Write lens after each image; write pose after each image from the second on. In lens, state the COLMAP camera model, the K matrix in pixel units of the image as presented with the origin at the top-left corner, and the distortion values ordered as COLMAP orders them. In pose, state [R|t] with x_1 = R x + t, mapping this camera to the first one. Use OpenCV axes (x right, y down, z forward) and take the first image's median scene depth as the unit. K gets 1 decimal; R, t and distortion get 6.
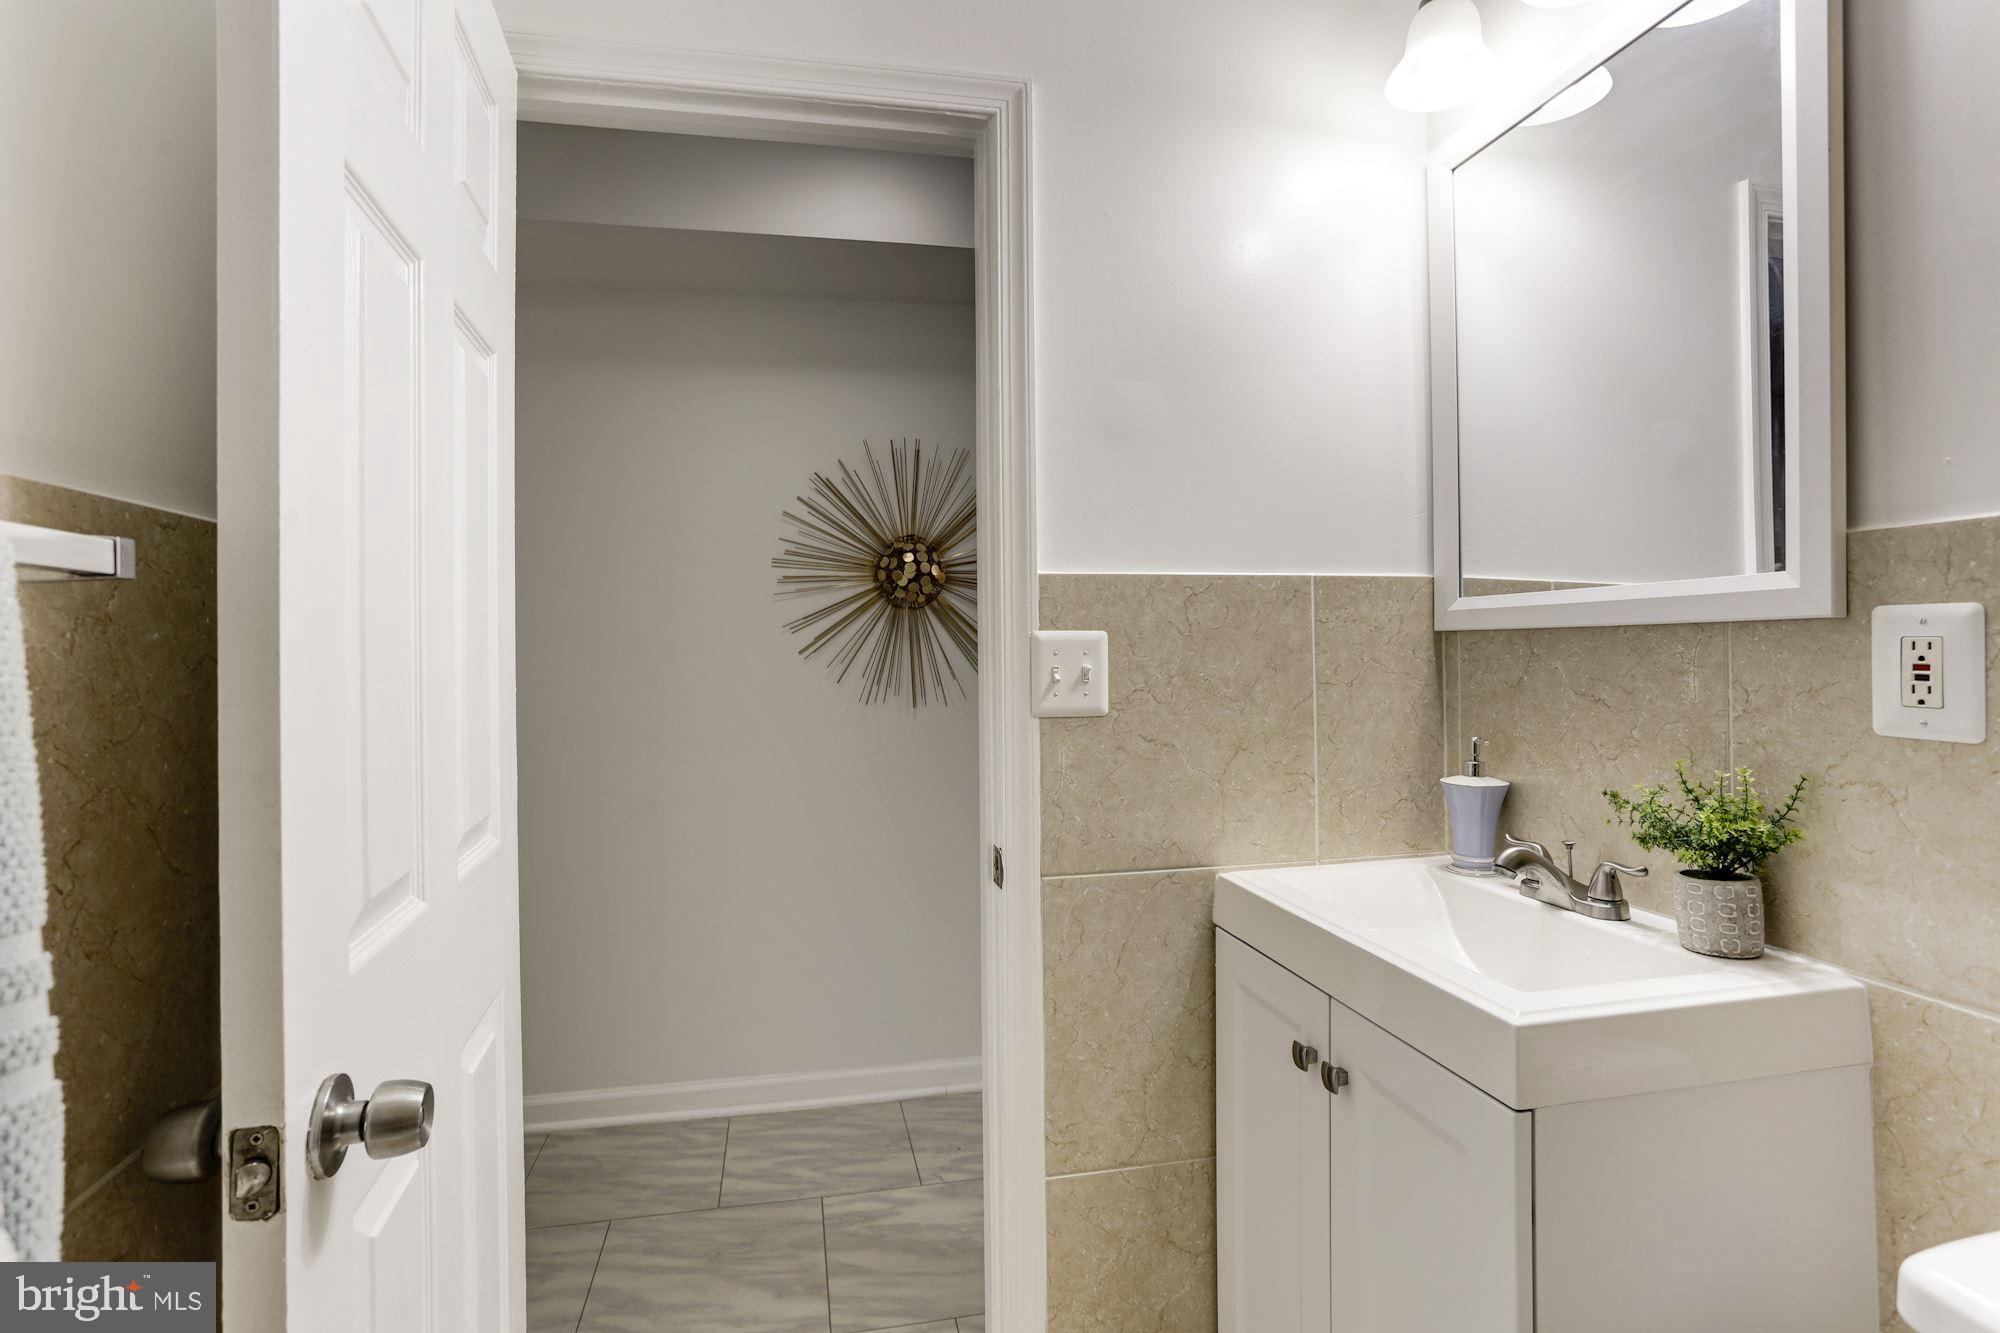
lens RADIAL K [[980.8, 0, 975.1], [0, 980.8, 645.0], [0, 0, 1]] dist [-0.048966, 0.038011]
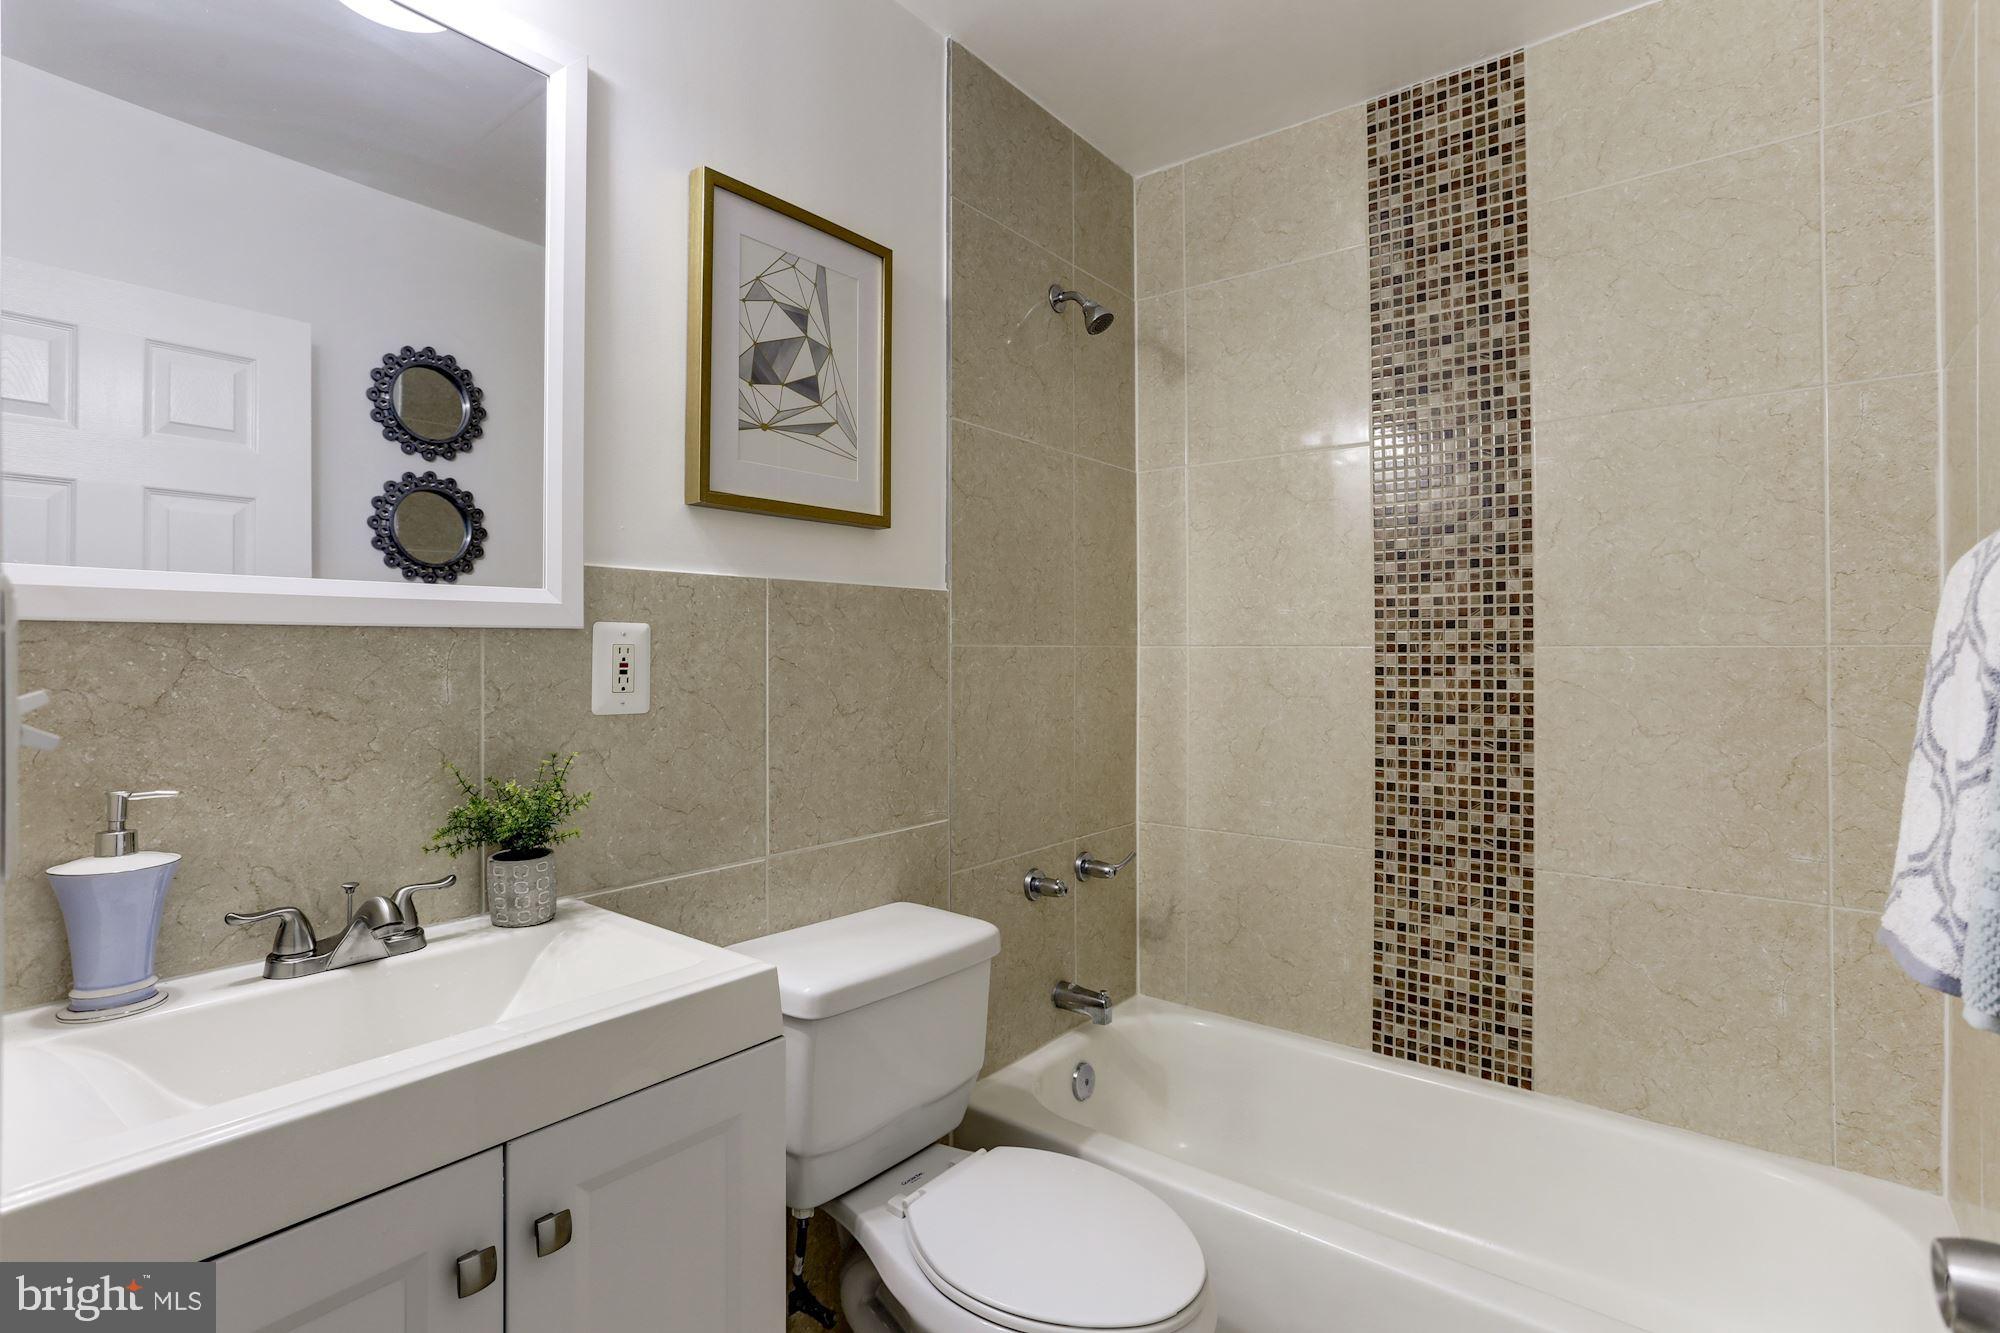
lens RADIAL K [[980.8, 0, 975.1], [0, 980.8, 645.0], [0, 0, 1]] dist [-0.048966, 0.038011]
pose [[-0.636594, 0.012281, 0.771101, -0.425289], [0.001002, 0.999886, -0.015098, 0.012623], [-0.771199, -0.008839, -0.636533, 1.278317]]
